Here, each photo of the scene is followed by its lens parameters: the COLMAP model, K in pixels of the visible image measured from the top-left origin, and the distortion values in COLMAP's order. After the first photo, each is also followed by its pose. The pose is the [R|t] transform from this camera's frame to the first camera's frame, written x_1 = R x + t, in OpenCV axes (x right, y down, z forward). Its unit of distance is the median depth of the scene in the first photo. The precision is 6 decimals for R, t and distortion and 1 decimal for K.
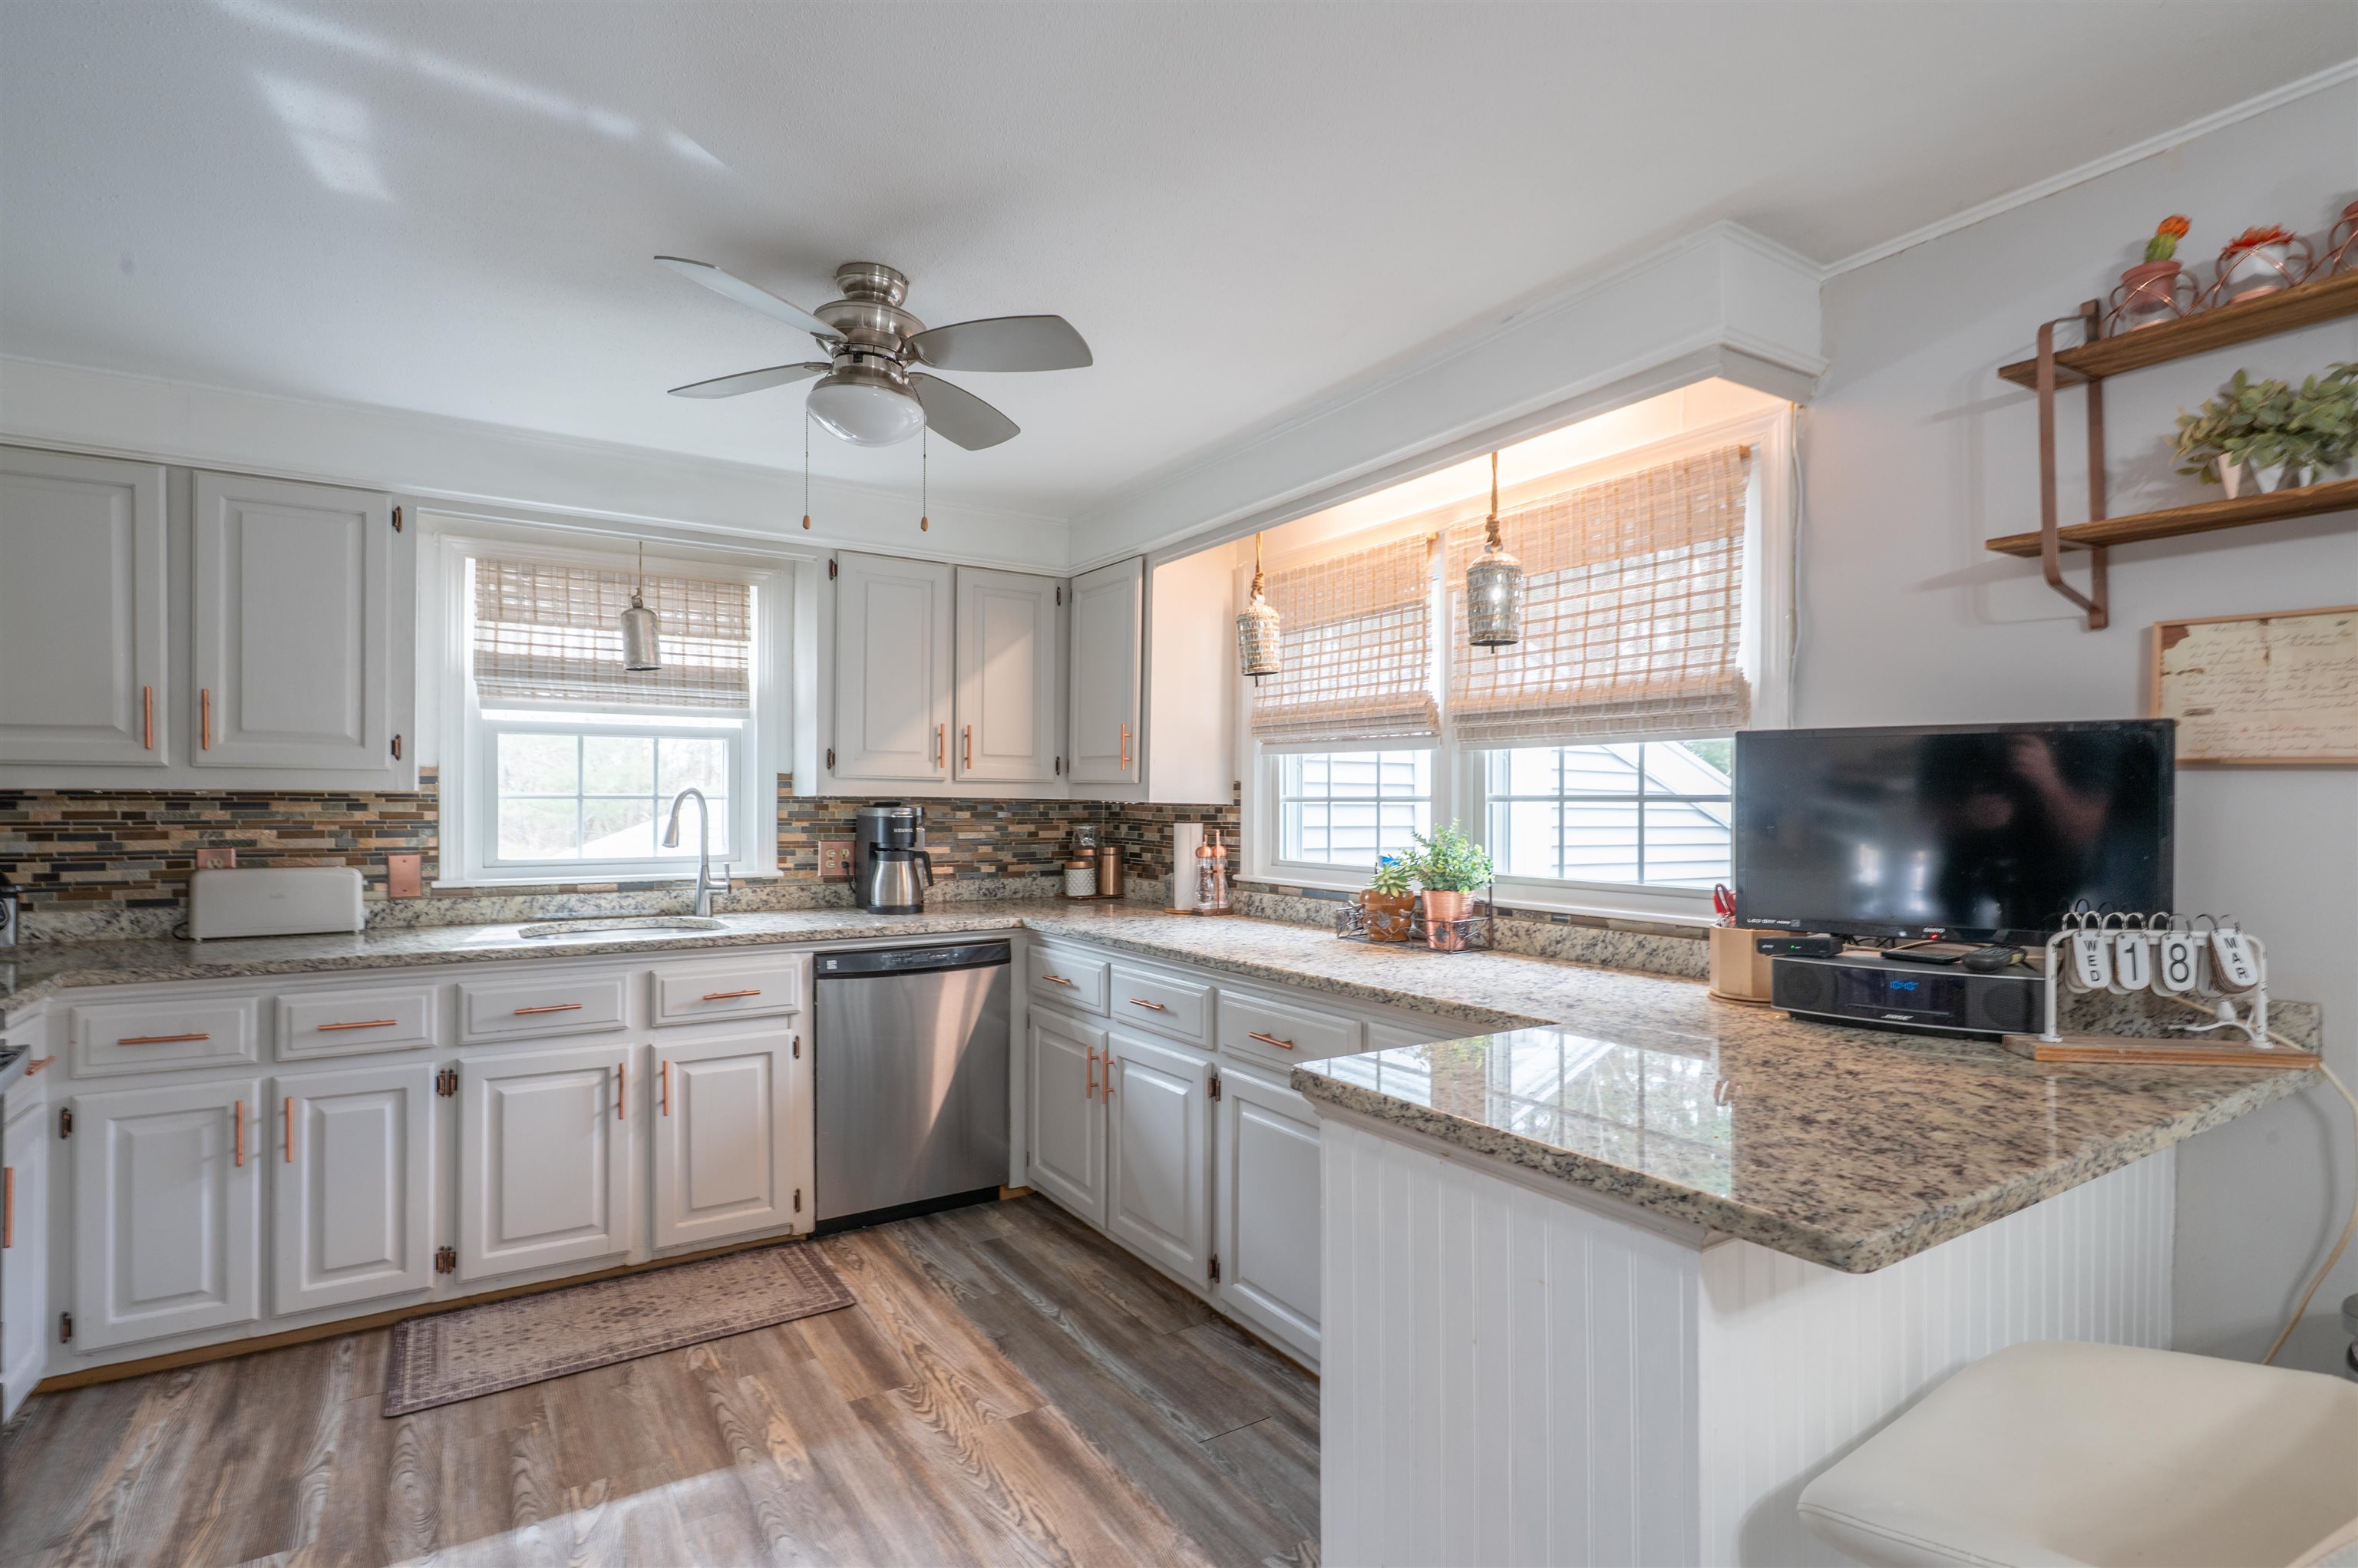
lens RADIAL K [[1056.9, 0, 1110.2], [0, 1056.9, 798.6], [0, 0, 1]] dist [0.000203, 0.000619]
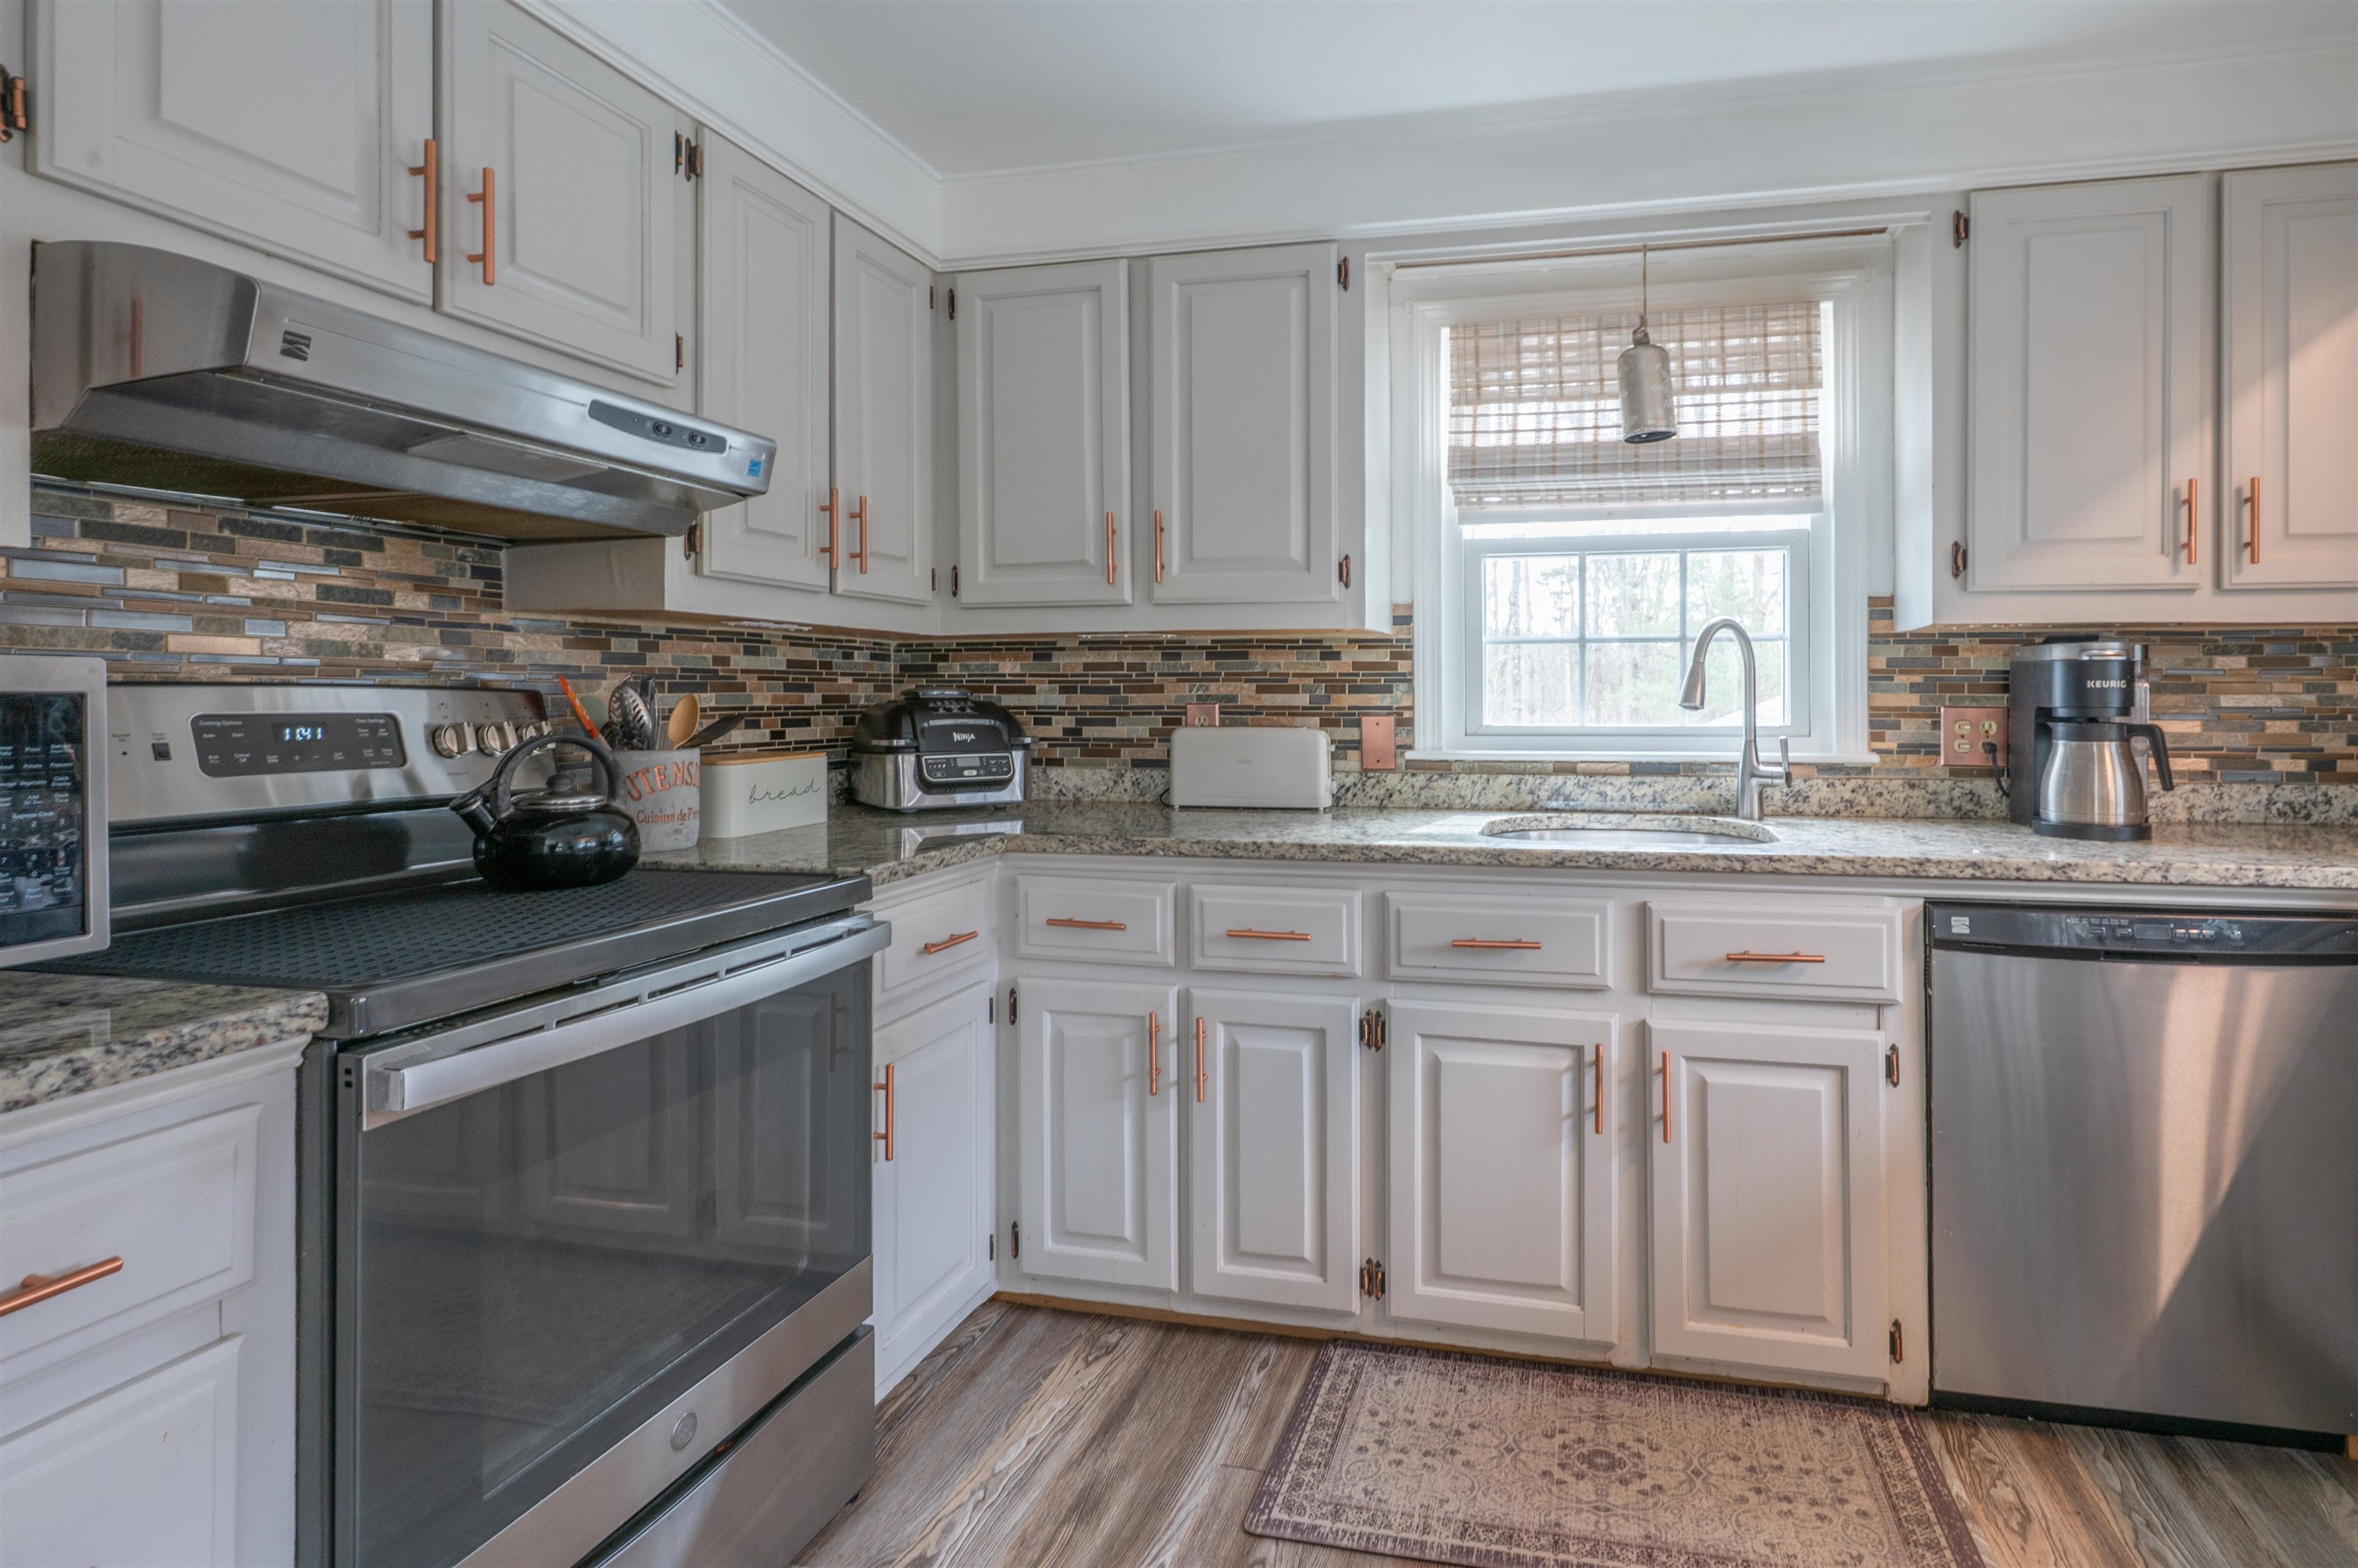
lens RADIAL K [[1107.1, 0, 1414.4], [0, 1107.1, 698.4], [0, 0, 1]] dist [-0.000260, 0.000240]
pose [[0.744614, -0.004861, -0.667478, -0.094671], [0.007052, 0.999975, 0.000585, 0.039718], [0.667458, -0.005143, 0.744629, 0.400162]]
